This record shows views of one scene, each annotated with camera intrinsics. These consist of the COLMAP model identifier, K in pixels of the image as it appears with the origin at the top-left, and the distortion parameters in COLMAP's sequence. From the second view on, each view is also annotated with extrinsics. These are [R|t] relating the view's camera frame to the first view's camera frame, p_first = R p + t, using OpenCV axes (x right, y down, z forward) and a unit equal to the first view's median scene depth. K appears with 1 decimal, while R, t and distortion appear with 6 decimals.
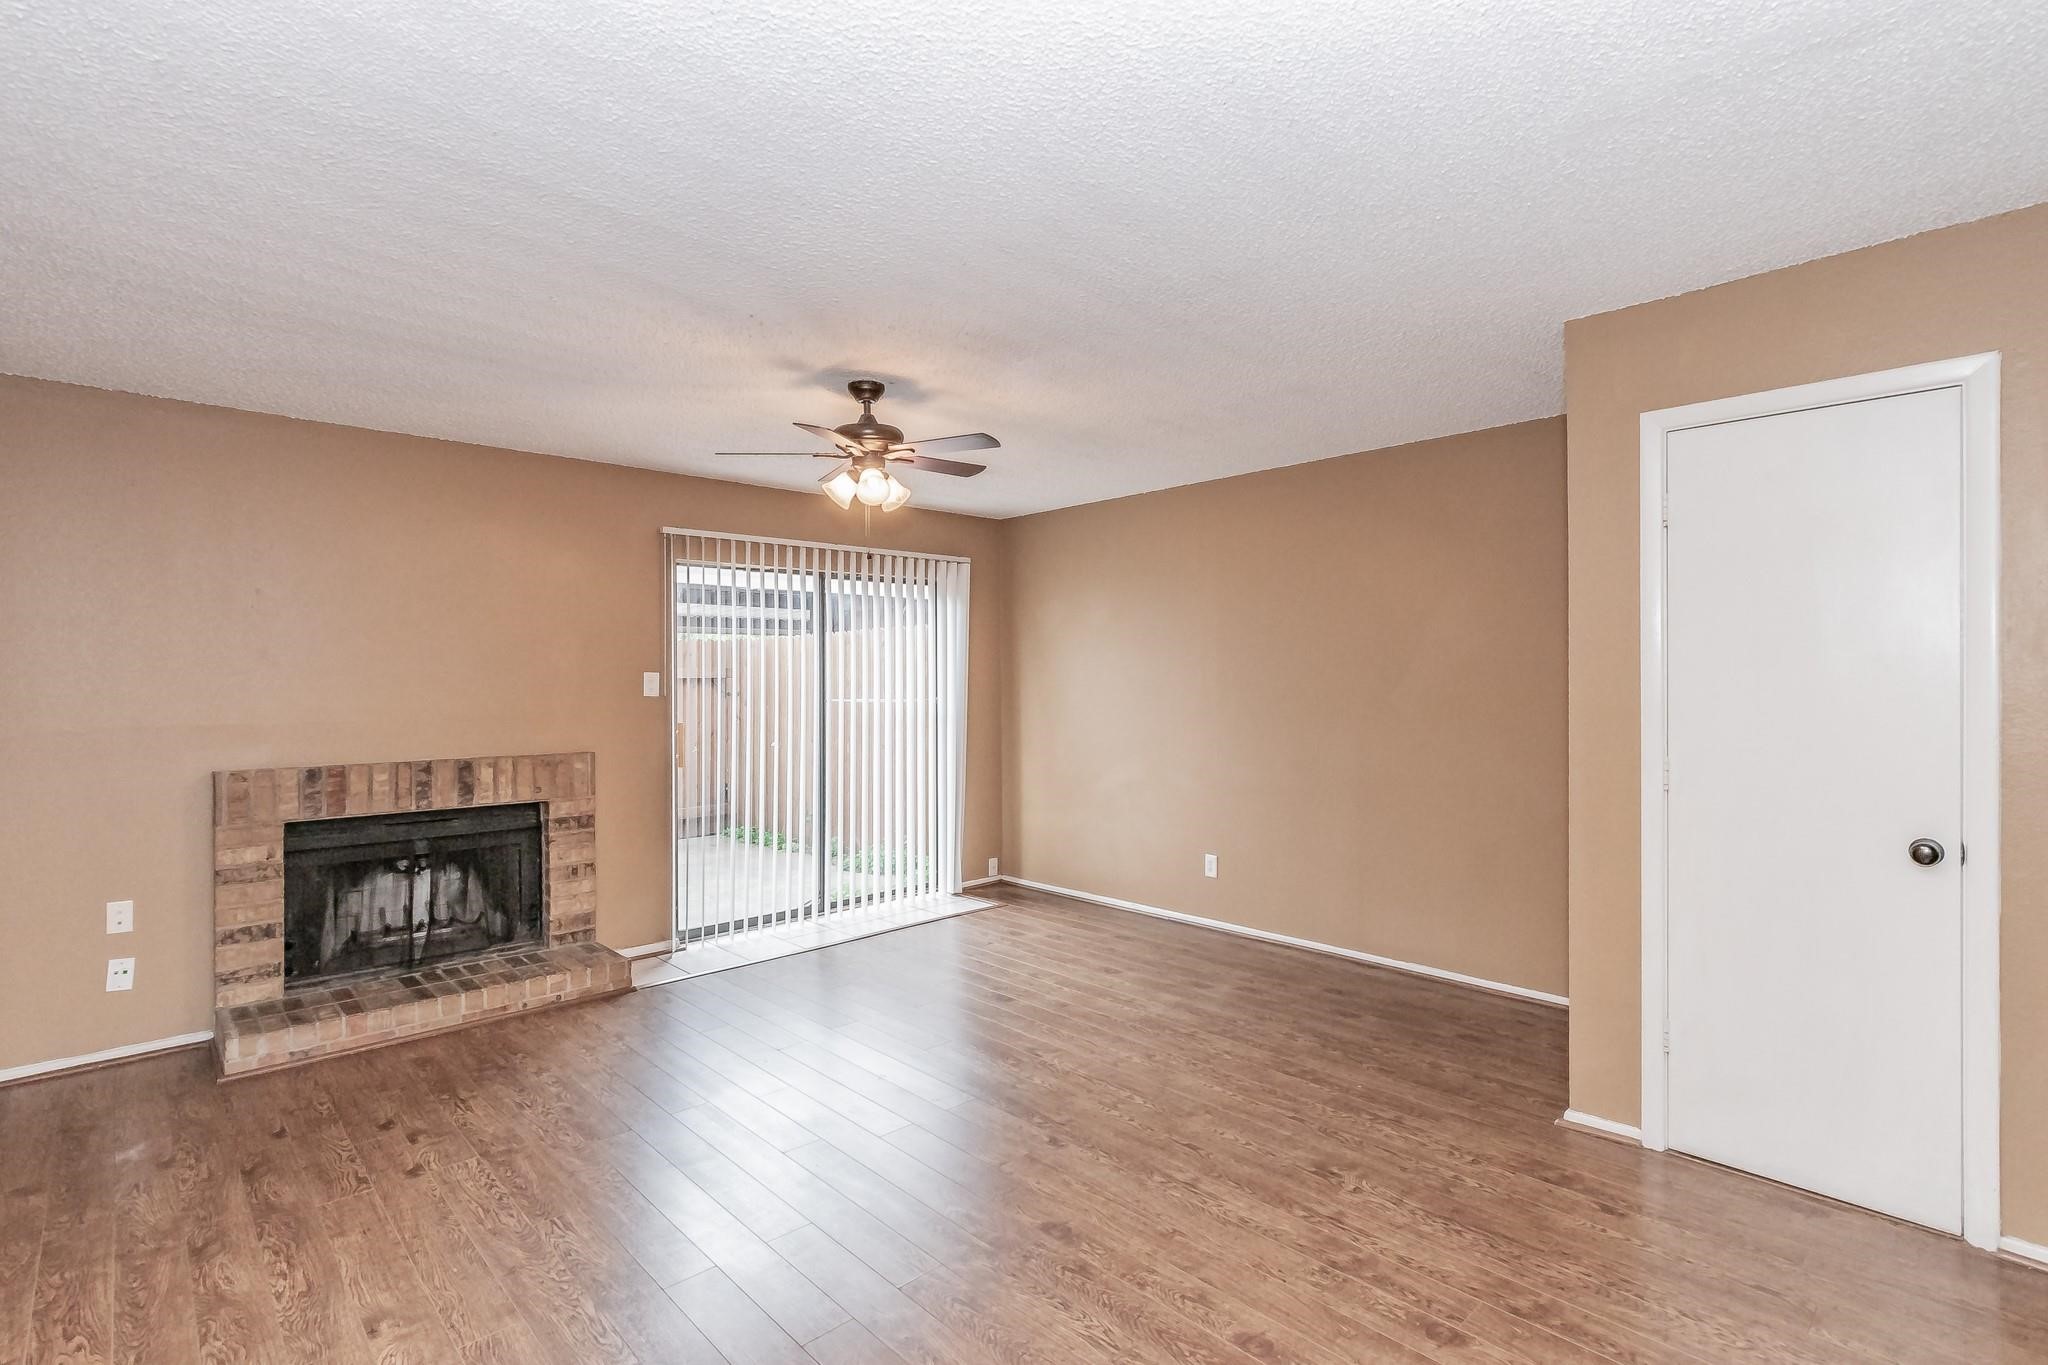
lens RADIAL K [[958.6, 0, 1042.8], [0, 958.6, 673.9], [0, 0, 1]] dist [-0.003836, -0.000062]
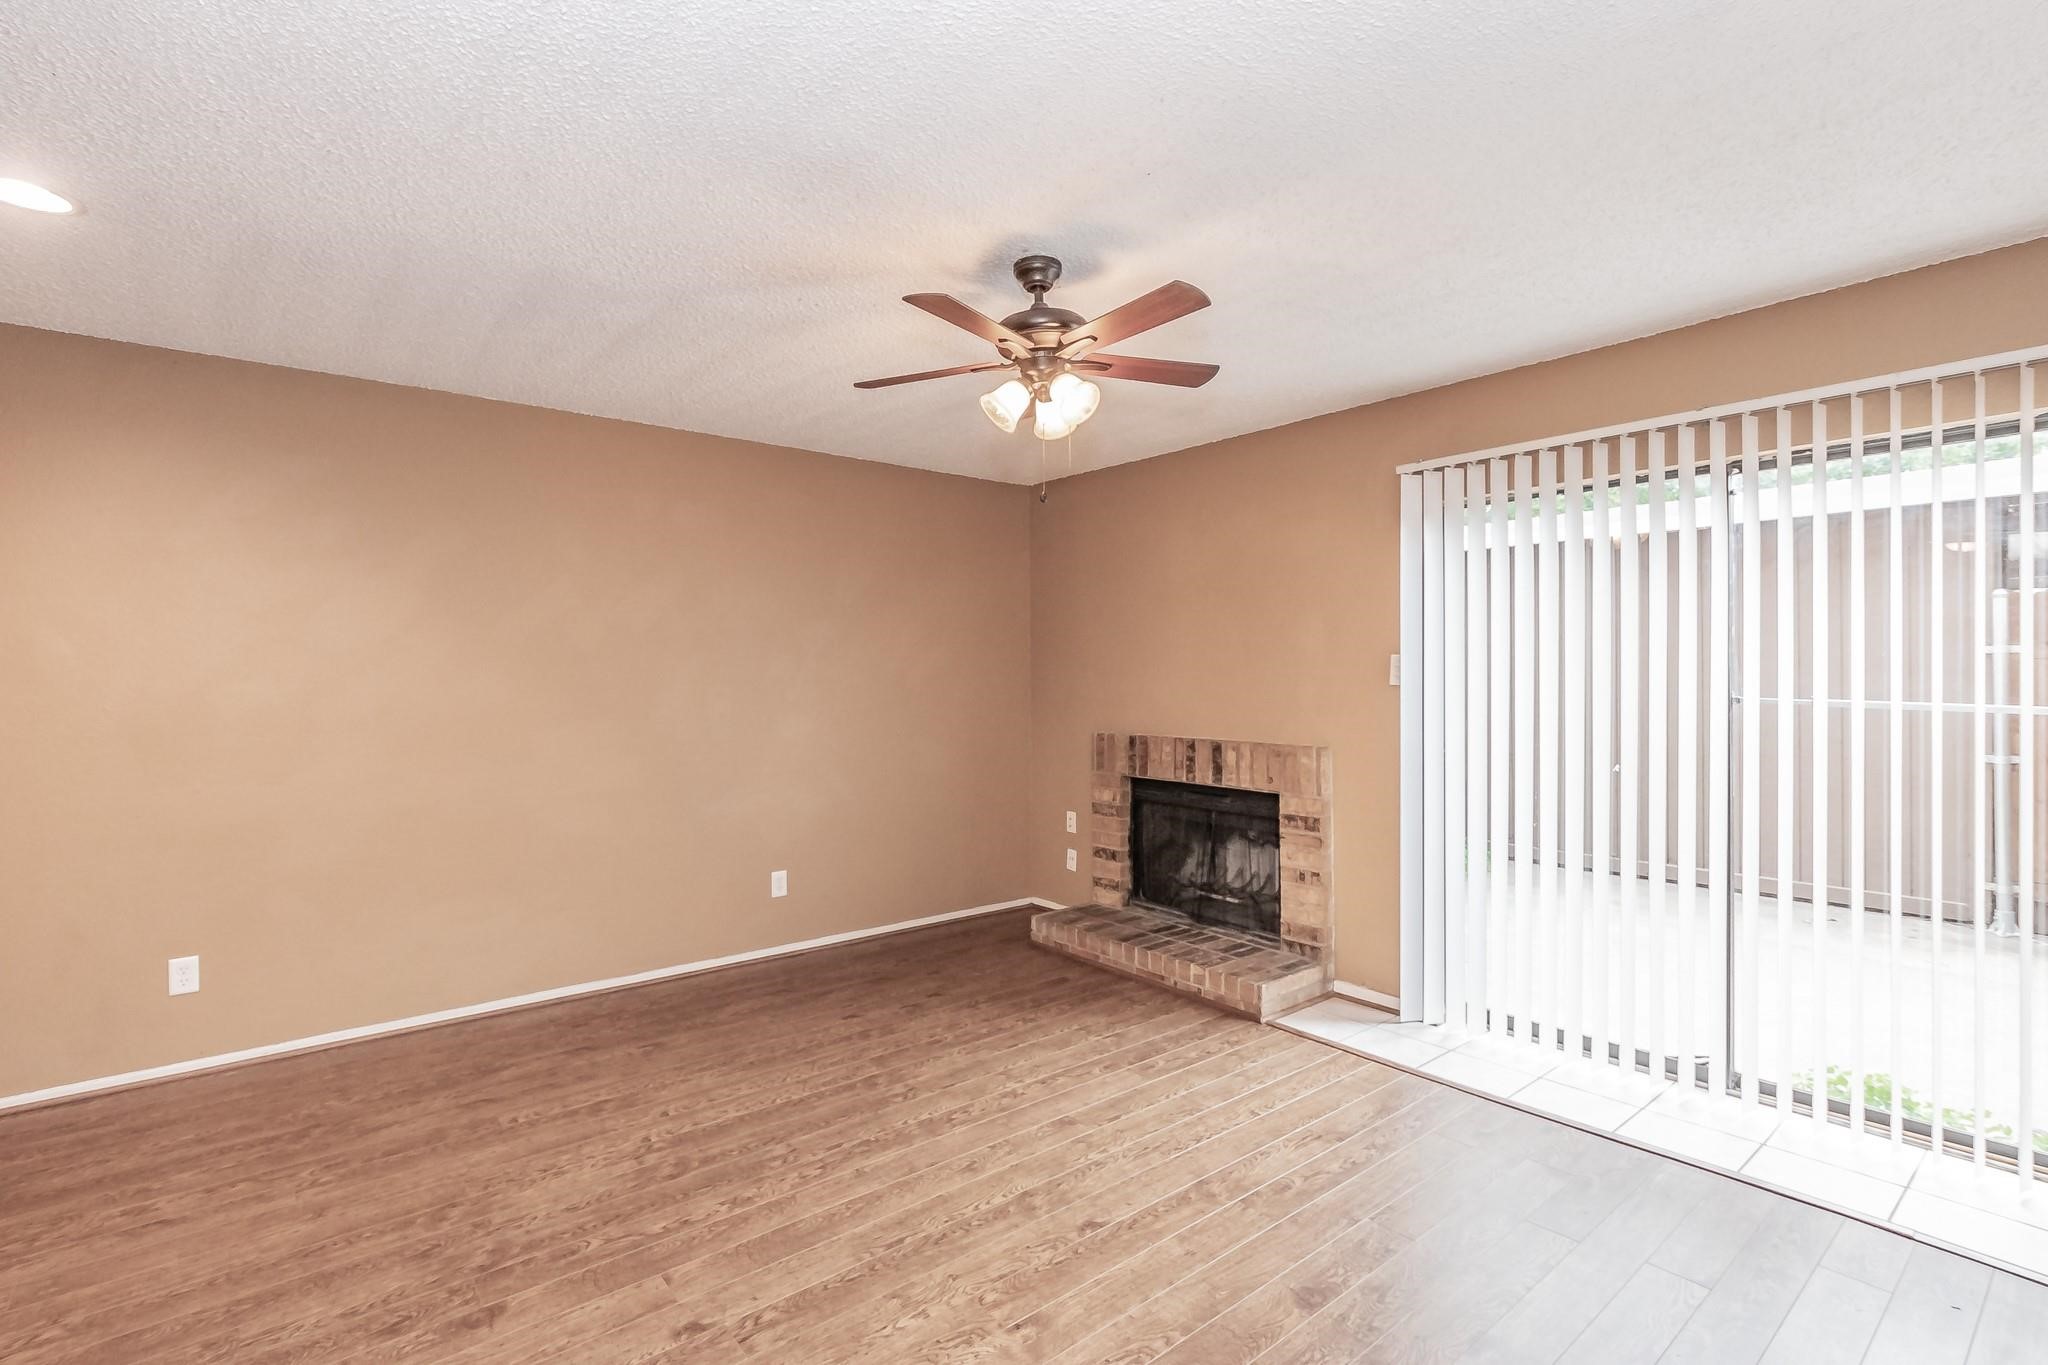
lens RADIAL K [[958.6, 0, 1032.6], [0, 958.6, 676.9], [0, 0, 1]] dist [-0.003836, -0.000062]
pose [[-0.080860, 0.012560, -0.996646, 0.509626], [0.014797, 0.999826, 0.011400, 0.004276], [0.996616, -0.013826, -0.081031, 0.974300]]
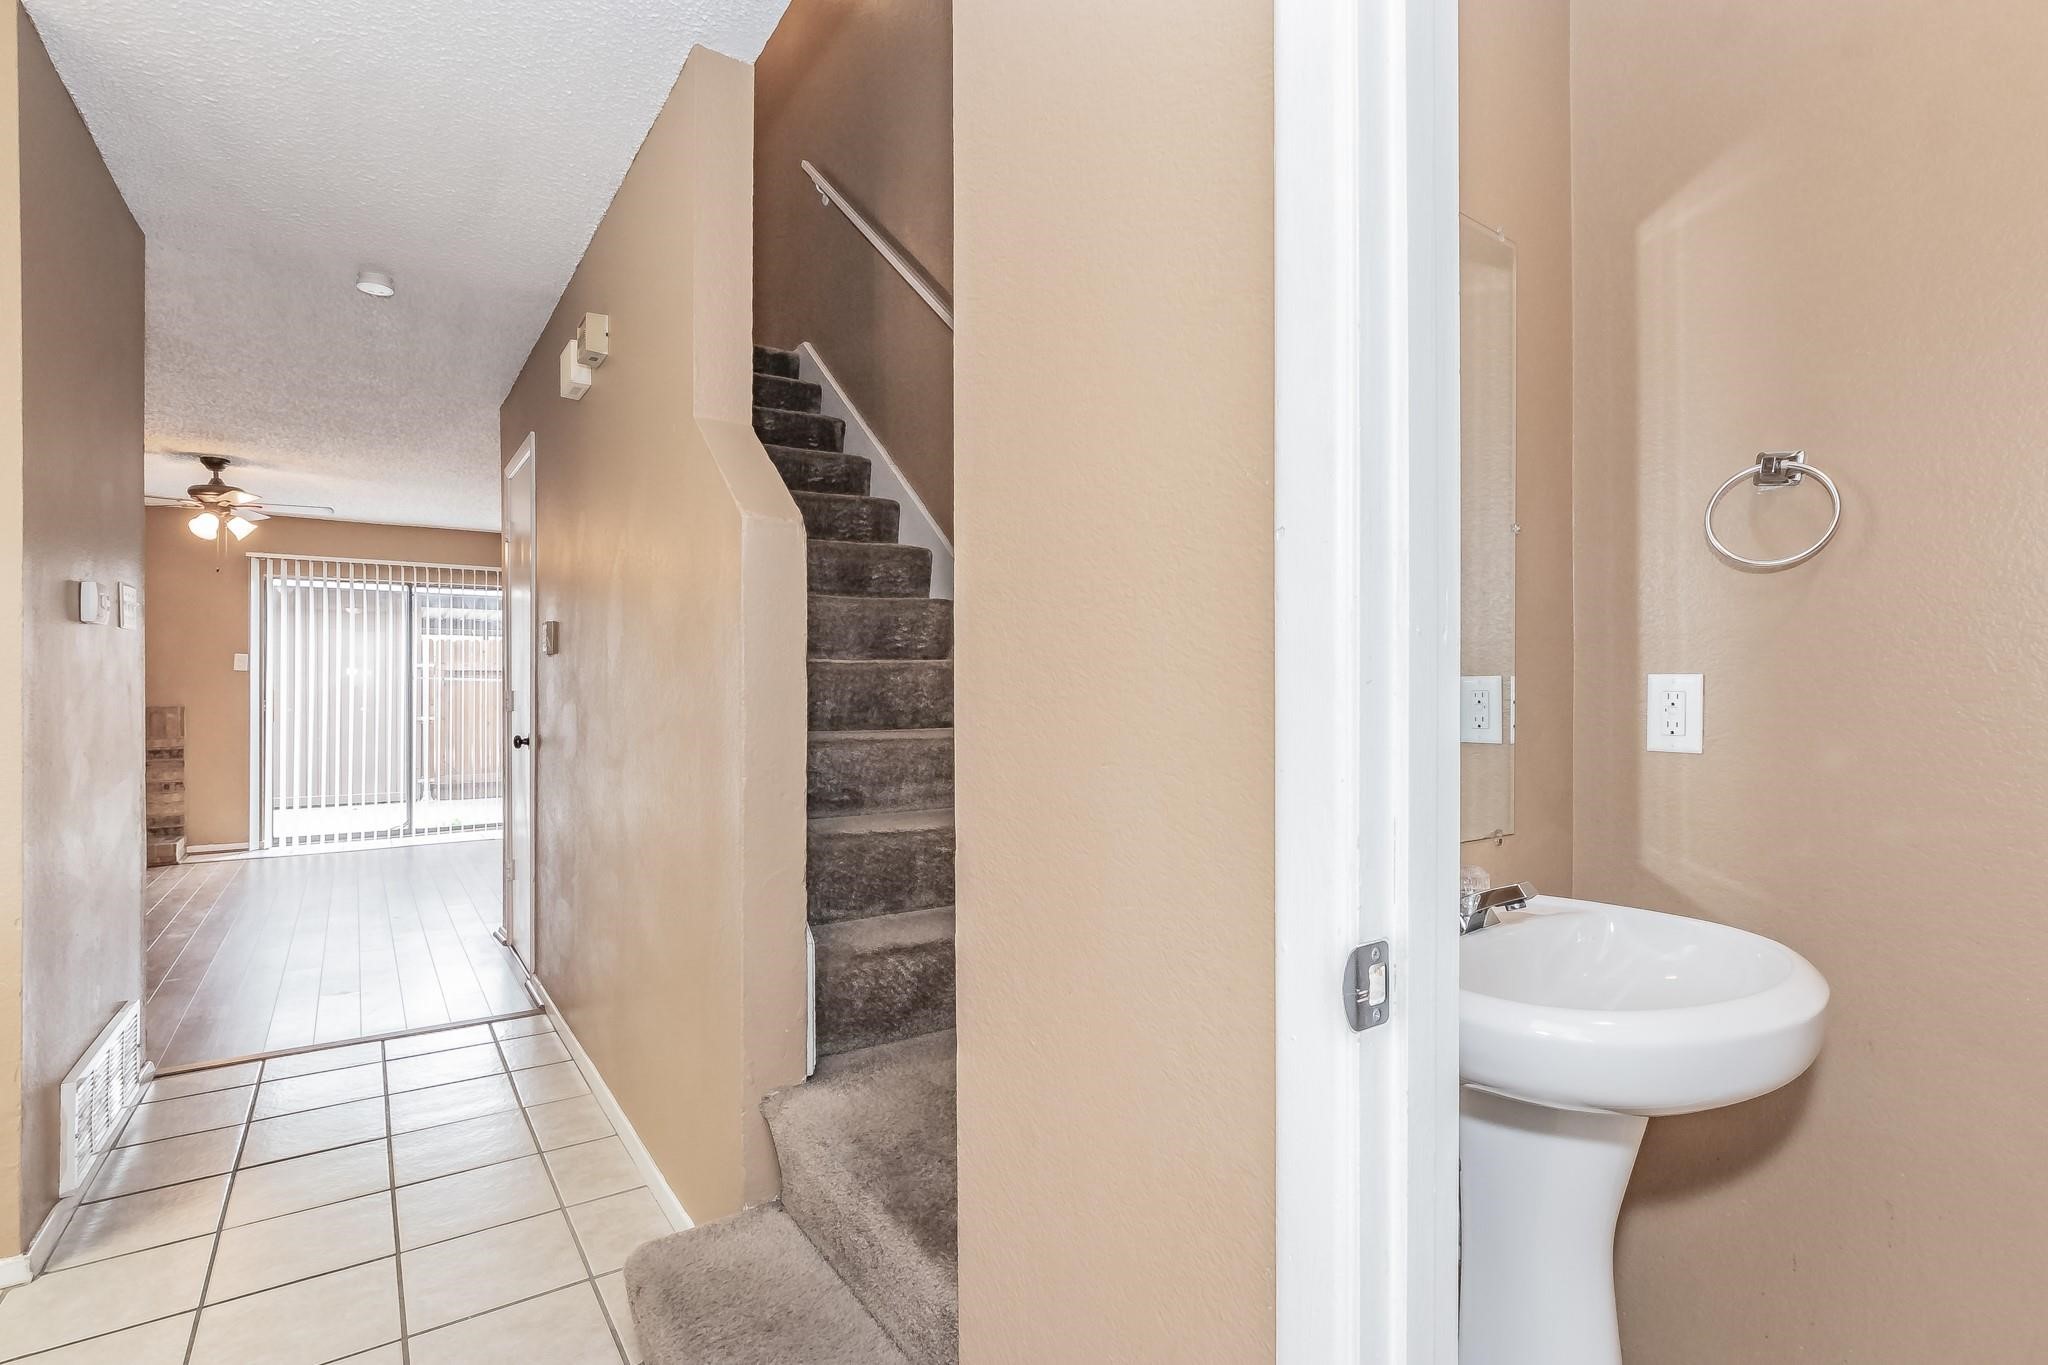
lens RADIAL K [[958.6, 0, 1021.8], [0, 958.6, 680.6], [0, 0, 1]] dist [-0.003836, -0.000062]
pose [[0.986207, 0.003617, -0.165475, 1.242667], [-0.003503, 0.999993, 0.000984, 0.043460], [0.165478, -0.000391, 0.986213, -0.272566]]
